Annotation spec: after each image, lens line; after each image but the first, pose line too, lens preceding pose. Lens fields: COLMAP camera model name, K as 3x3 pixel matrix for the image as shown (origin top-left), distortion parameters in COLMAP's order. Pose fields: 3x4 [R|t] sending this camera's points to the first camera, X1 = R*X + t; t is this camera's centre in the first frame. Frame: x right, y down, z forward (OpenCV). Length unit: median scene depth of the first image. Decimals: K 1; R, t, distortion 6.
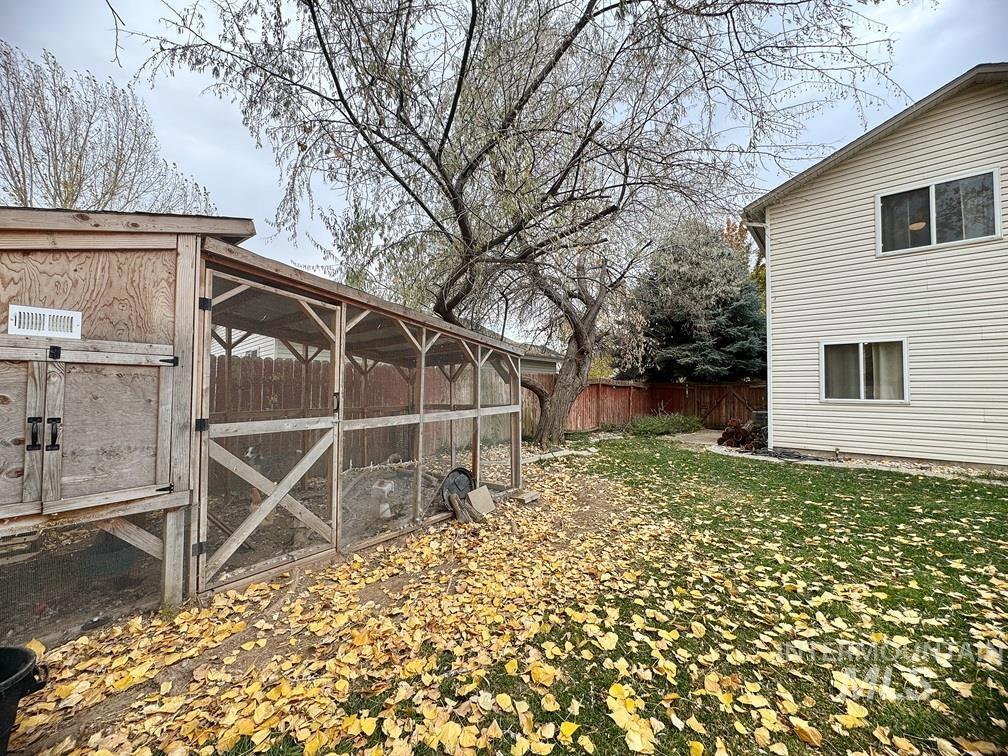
lens RADIAL K [[397.7, 0, 506.3], [0, 397.7, 376.6], [0, 0, 1]] dist [-0.008816, 0.000974]
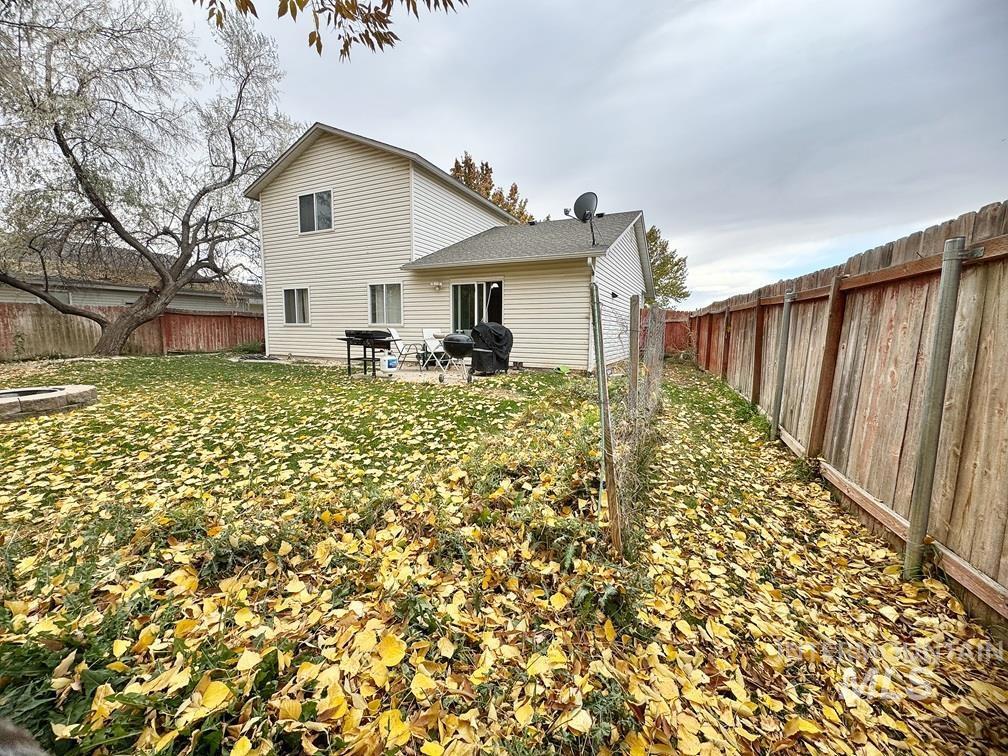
lens RADIAL K [[397.7, 0, 502.6], [0, 397.7, 378.5], [0, 0, 1]] dist [-0.008816, 0.000974]
pose [[0.964465, -0.028220, 0.262699, 4.222561], [-0.012554, 0.988262, 0.152252, 0.073489], [-0.263912, -0.150140, 0.952790, -2.826952]]
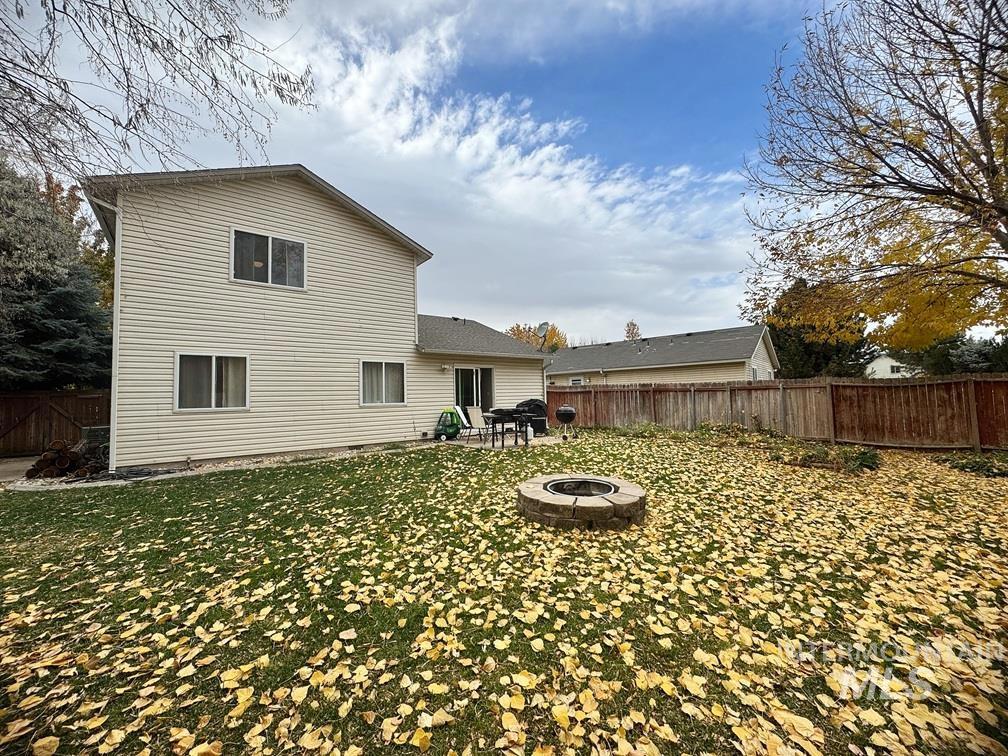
lens RADIAL K [[397.7, 0, 504.4], [0, 397.7, 375.3], [0, 0, 1]] dist [-0.008816, 0.000974]
pose [[0.190383, 0.037000, 0.981012, -0.042401], [-0.013264, 0.999295, -0.035116, -0.012685], [-0.981620, -0.006327, 0.190740, 0.026129]]
